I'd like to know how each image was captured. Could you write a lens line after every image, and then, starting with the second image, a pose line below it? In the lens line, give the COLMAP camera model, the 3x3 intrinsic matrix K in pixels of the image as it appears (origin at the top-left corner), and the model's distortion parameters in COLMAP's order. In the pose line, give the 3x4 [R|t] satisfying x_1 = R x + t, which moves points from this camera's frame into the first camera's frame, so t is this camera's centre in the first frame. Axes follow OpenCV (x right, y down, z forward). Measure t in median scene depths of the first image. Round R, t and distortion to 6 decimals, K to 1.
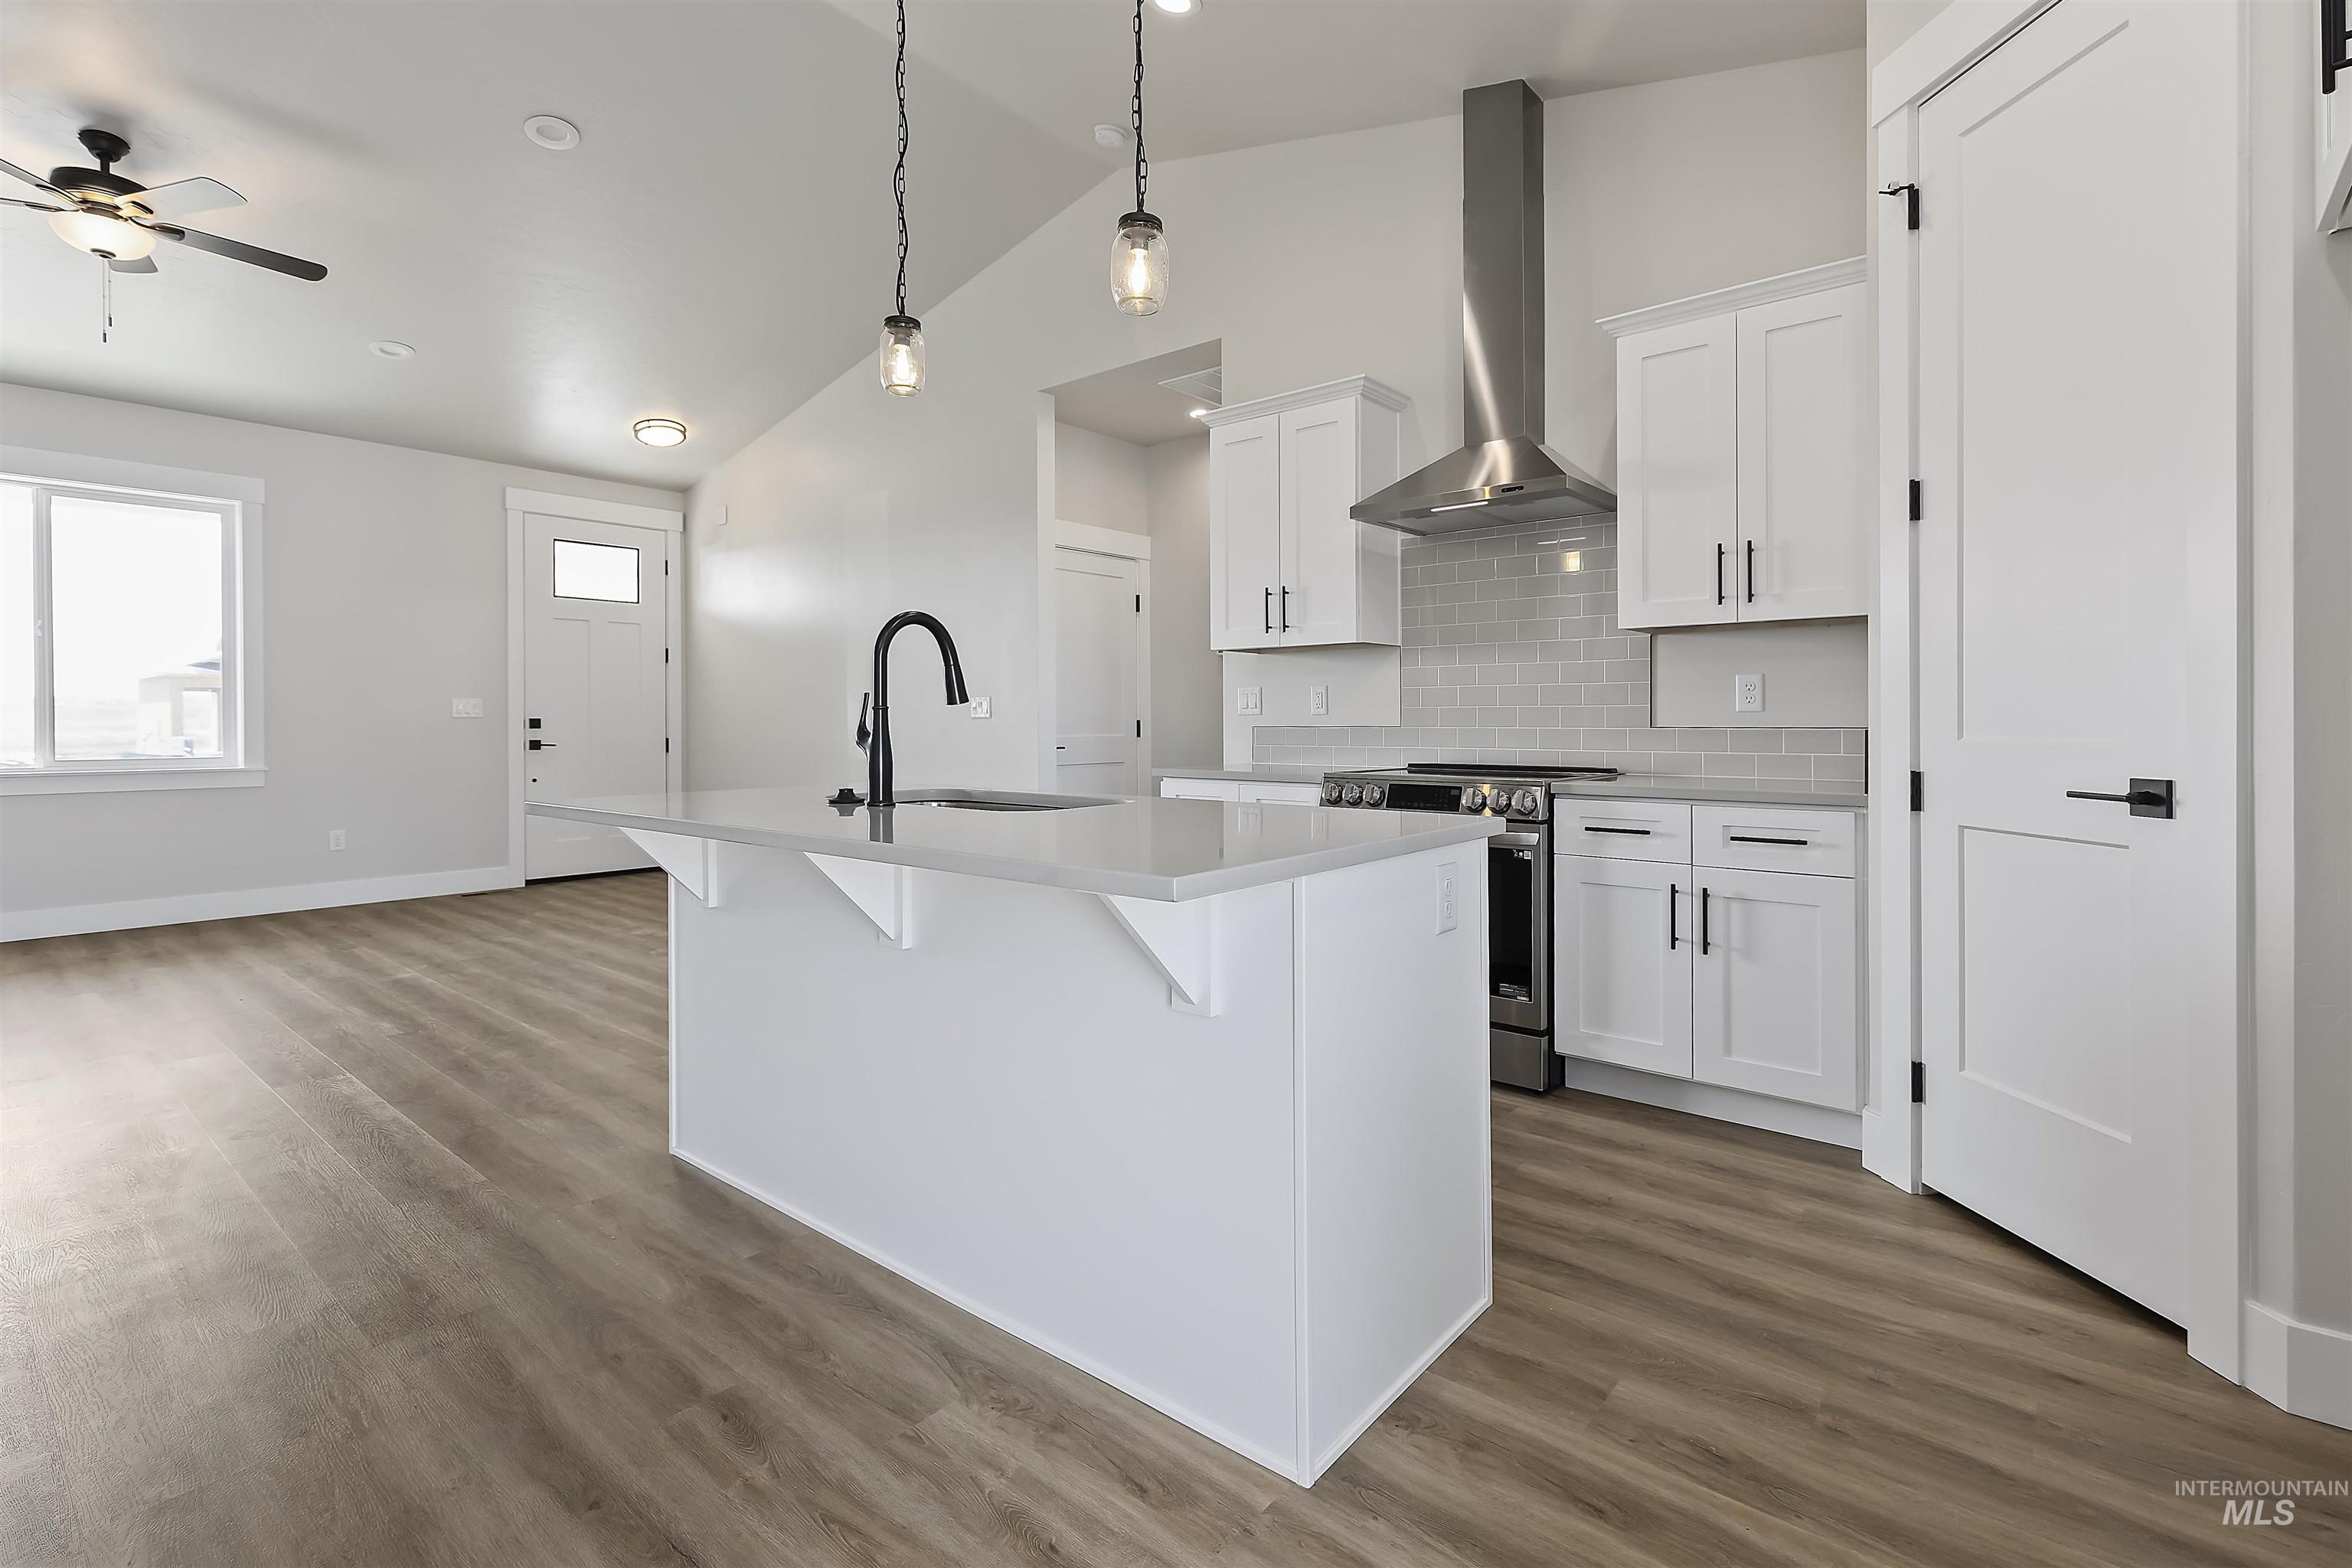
lens RADIAL K [[1081.7, 0, 1192.4], [0, 1081.7, 722.8], [0, 0, 1]] dist [0.004750, 0.000080]
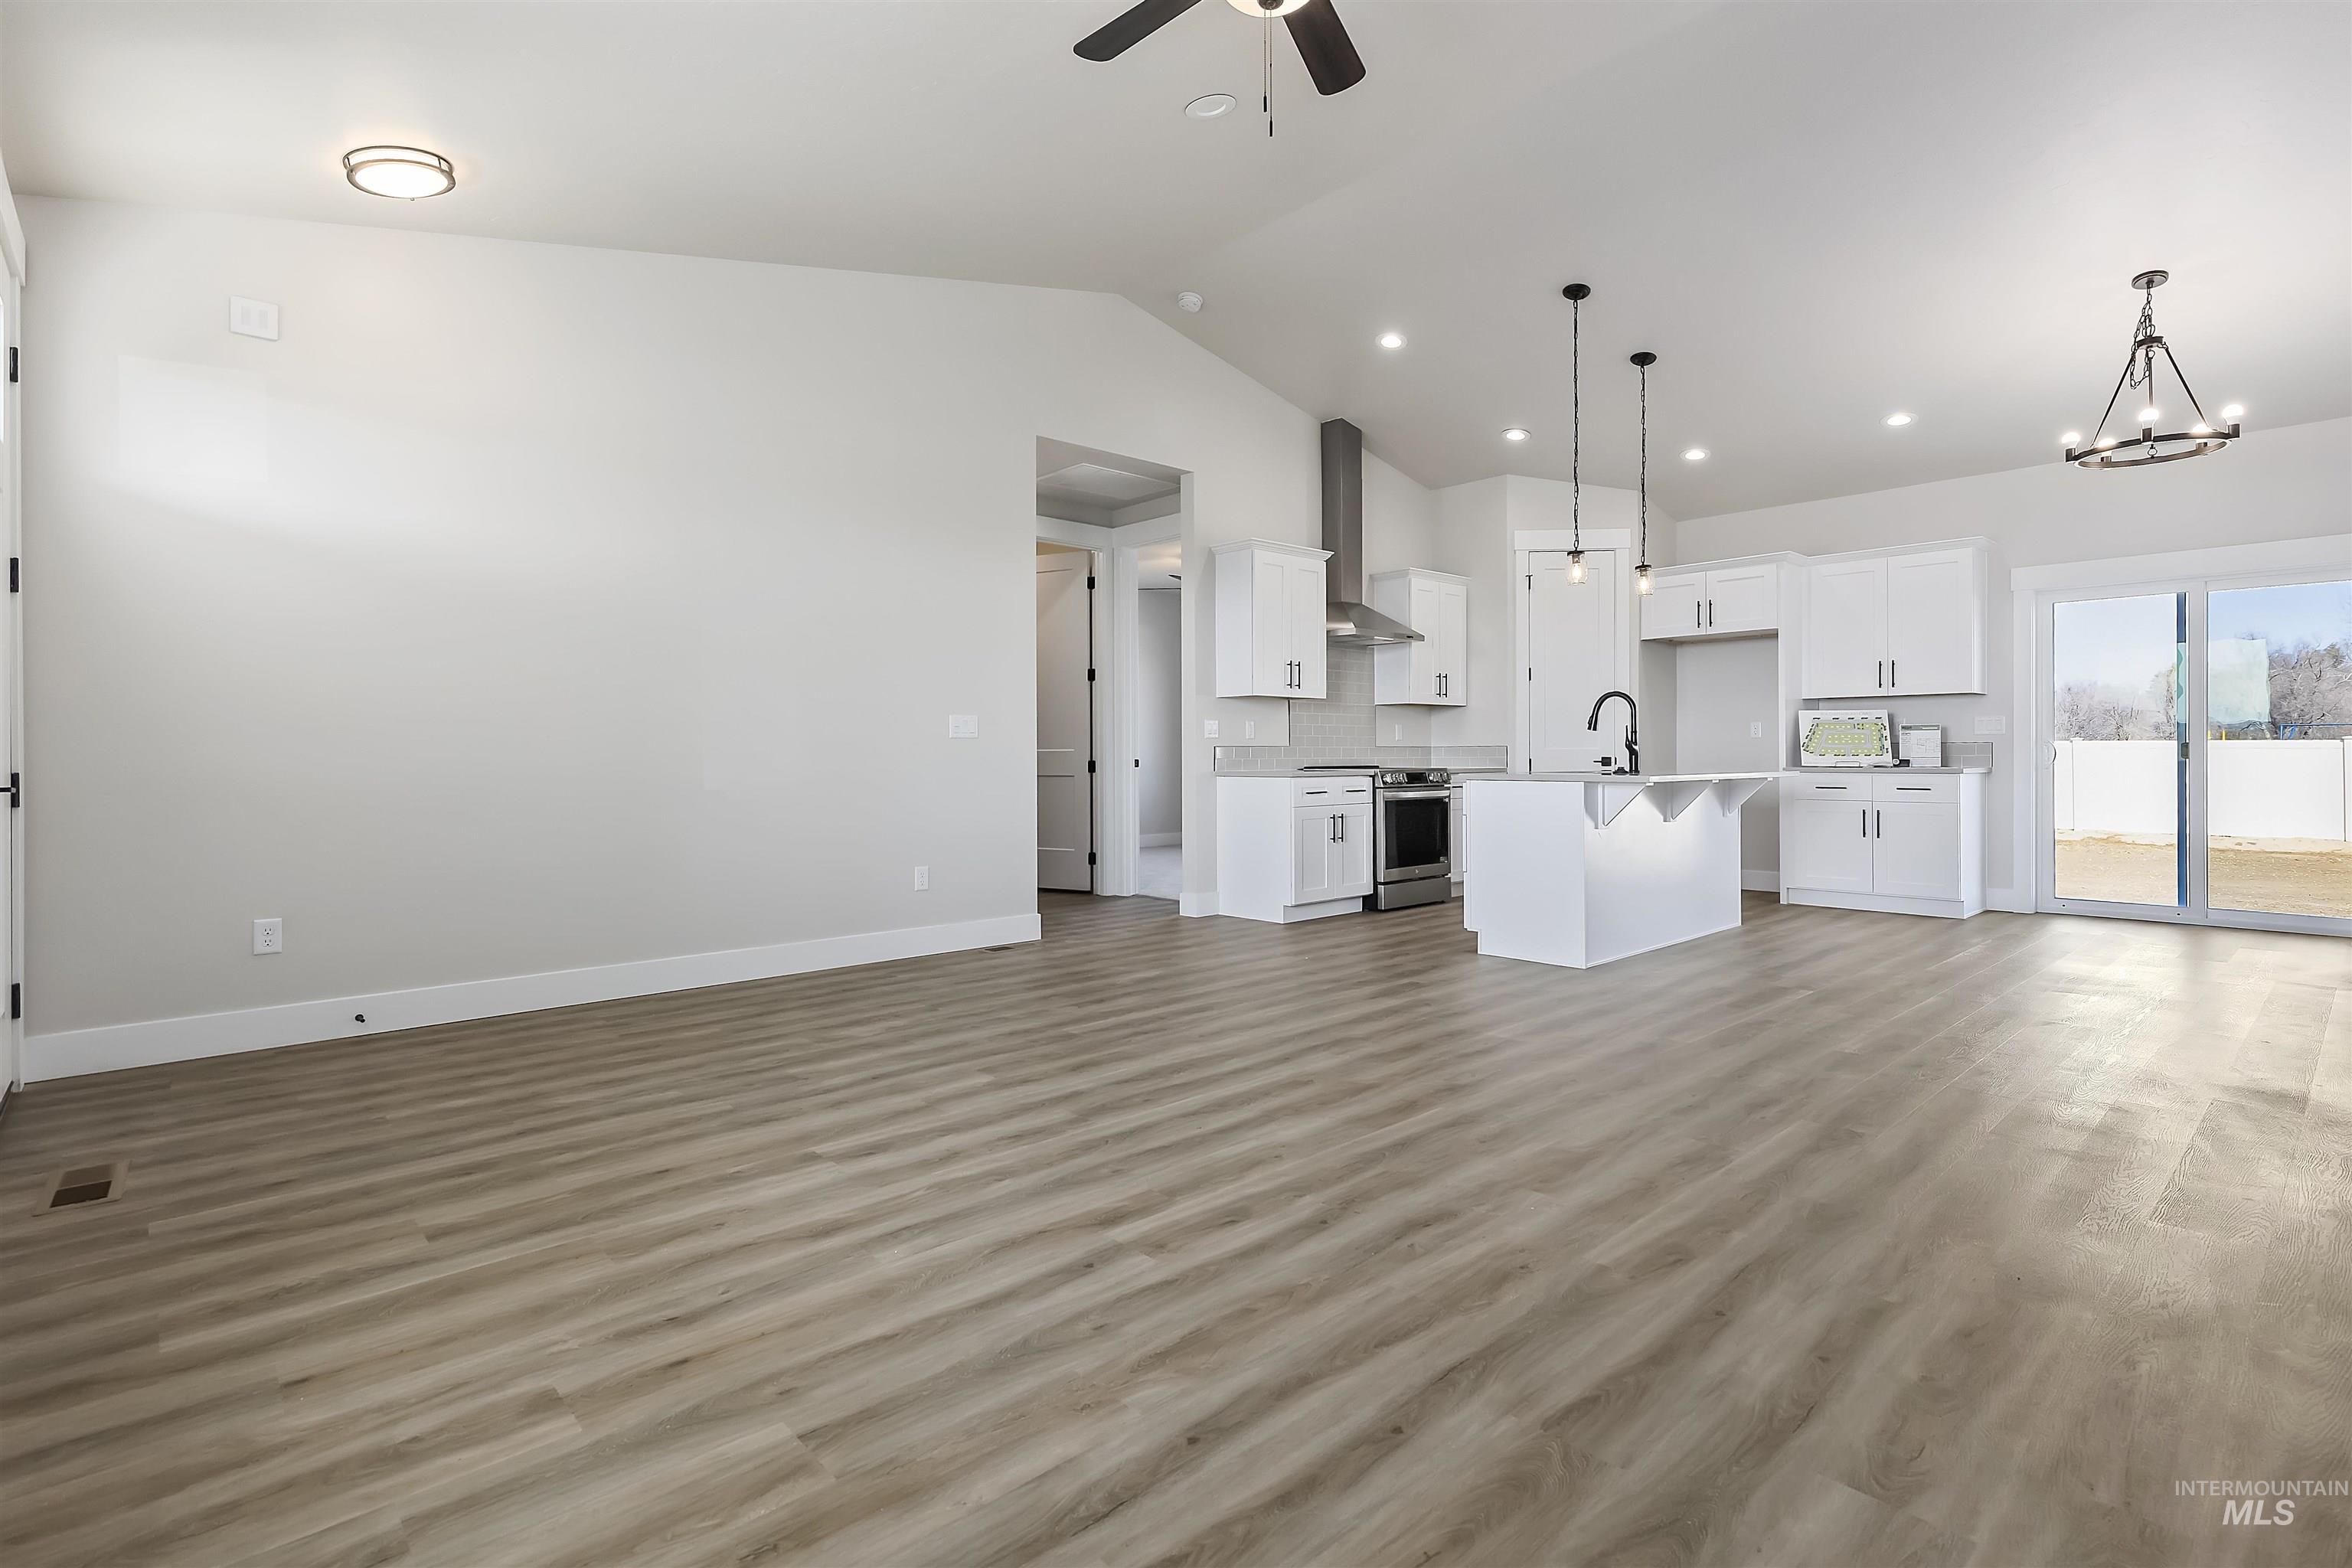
lens RADIAL K [[1113.8, 0, 1172.3], [0, 1113.8, 756.3], [0, 0, 1]] dist [0.004946, -0.000360]
pose [[0.139013, -0.000510, 0.990290, -1.508139], [0.005157, 0.999987, -0.000209, 0.017990], [-0.990277, 0.005136, 0.139014, 0.875057]]
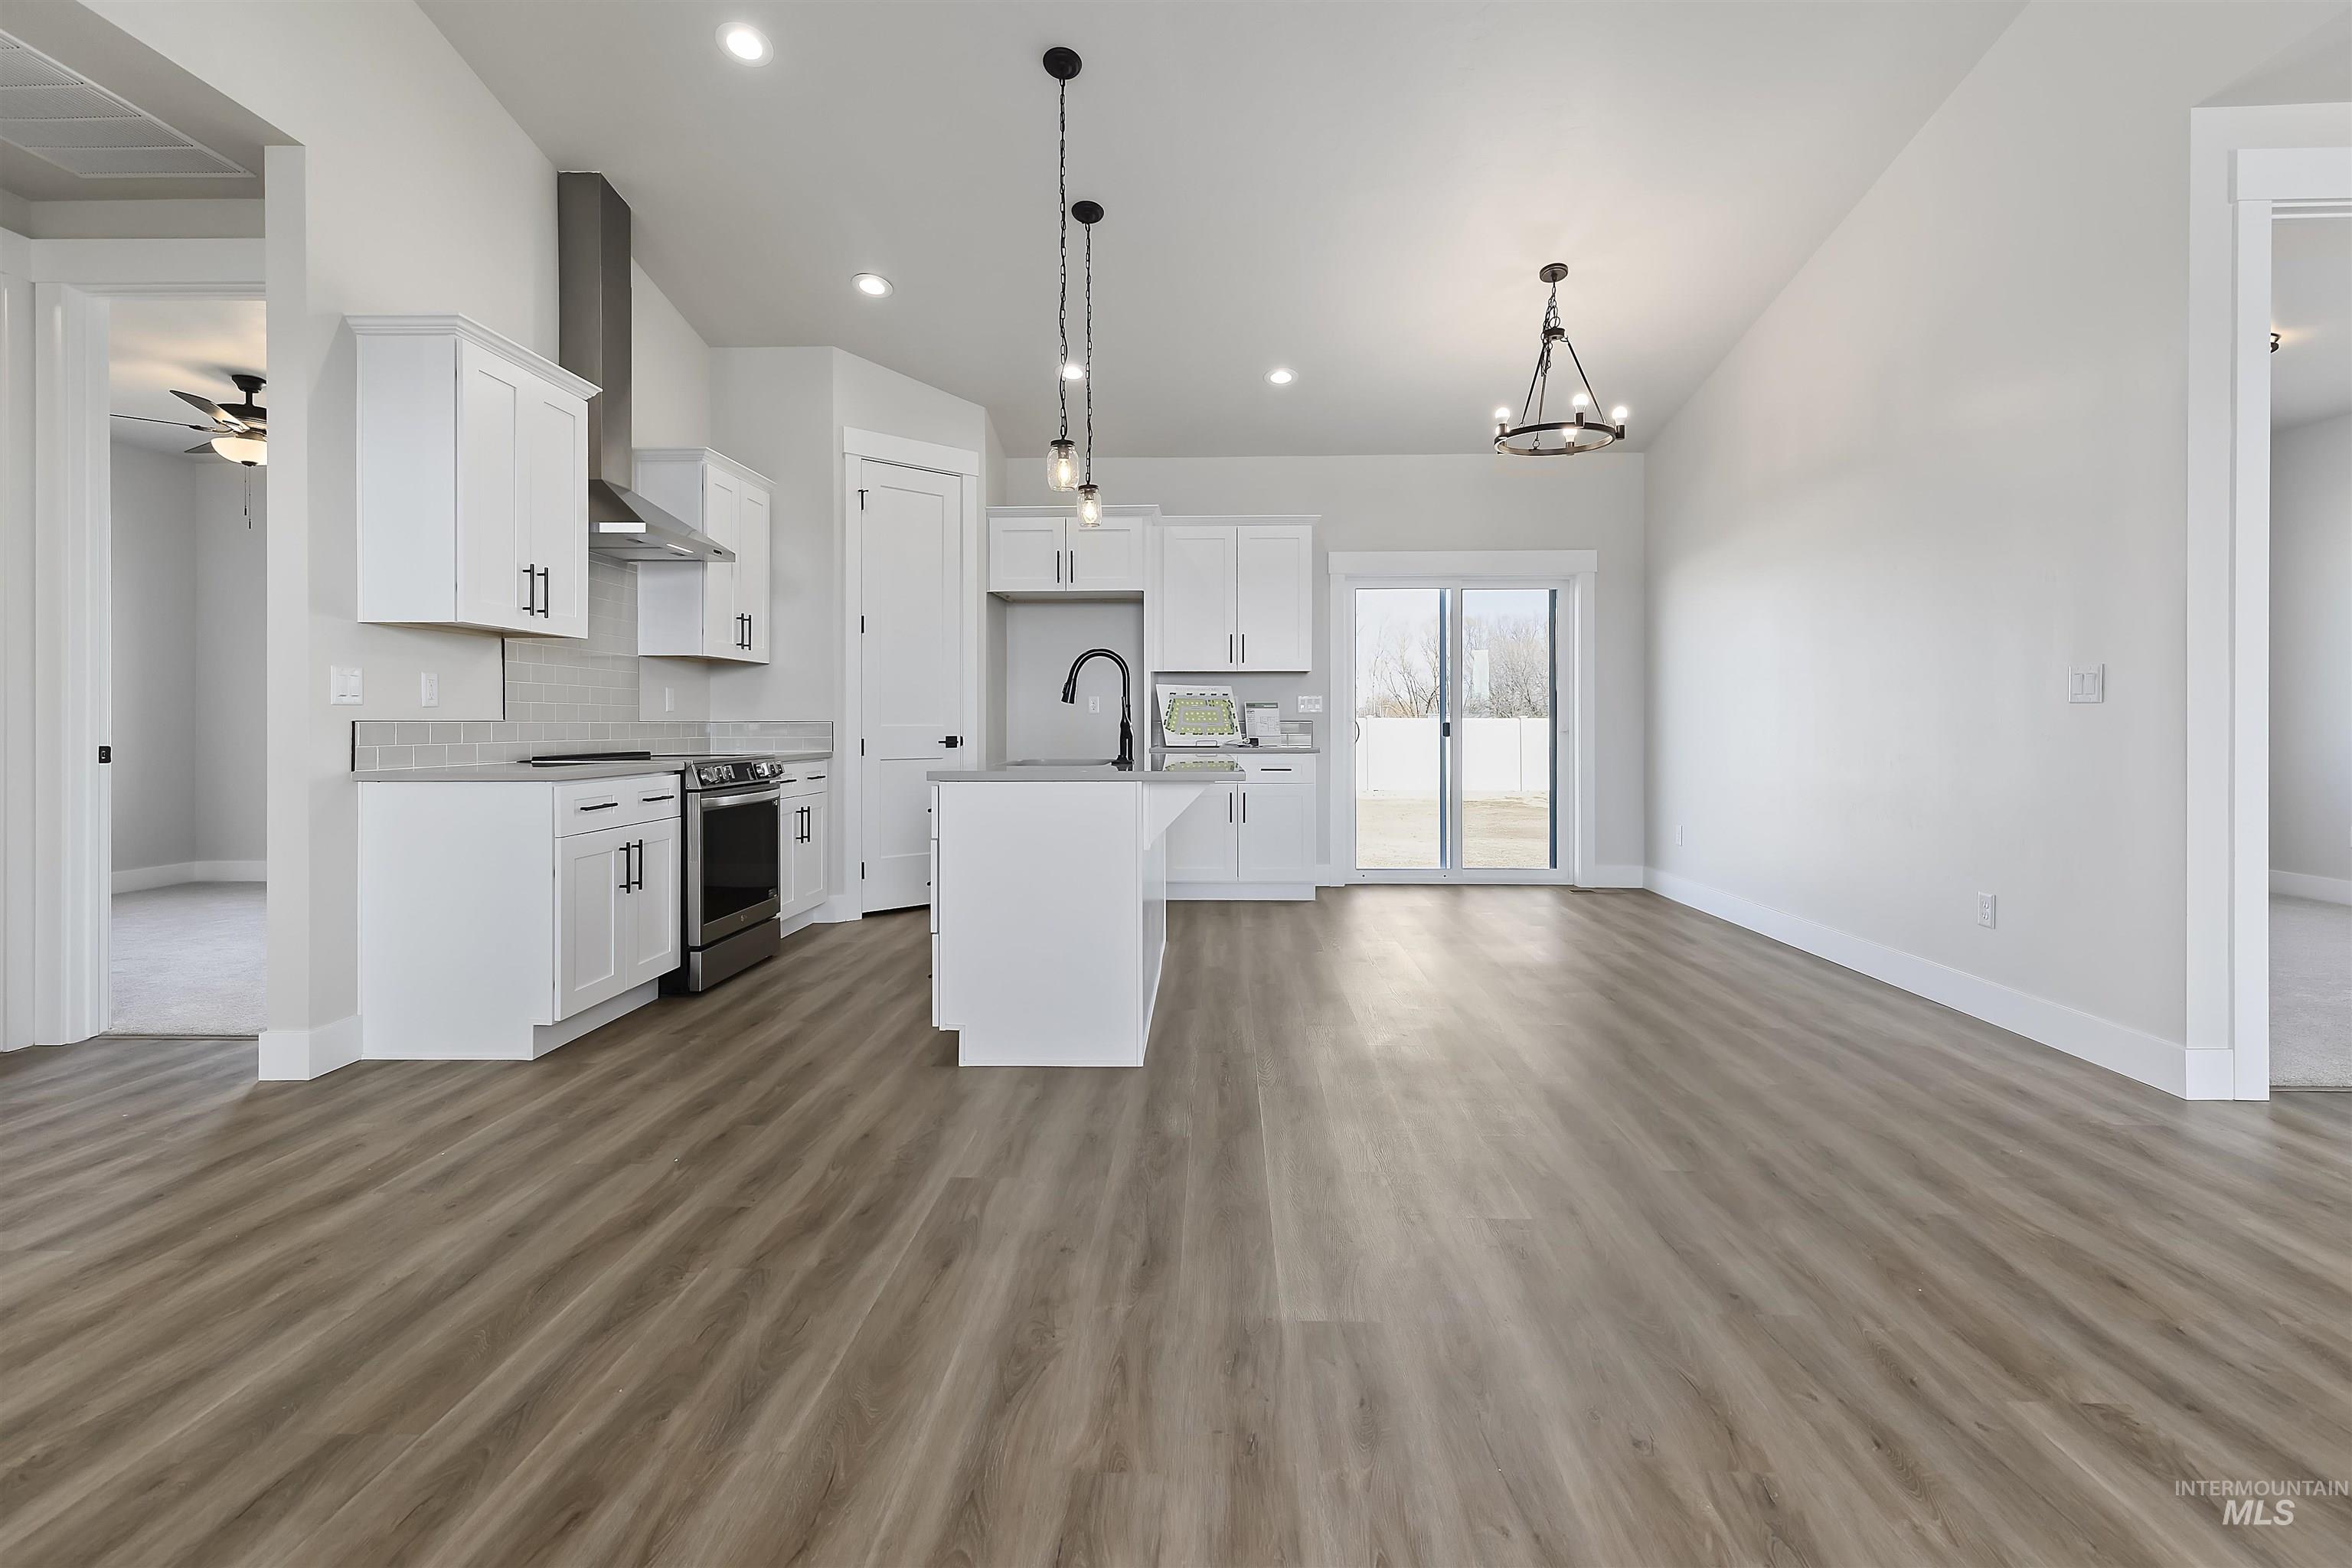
lens RADIAL K [[1081.7, 0, 1192.4], [0, 1081.7, 722.8], [0, 0, 1]] dist [0.004750, 0.000080]
pose [[-0.618243, 0.002263, 0.785983, -0.898628], [0.002844, 0.999996, -0.000642, 0.007113], [-0.785982, 0.001838, -0.618247, 1.042340]]
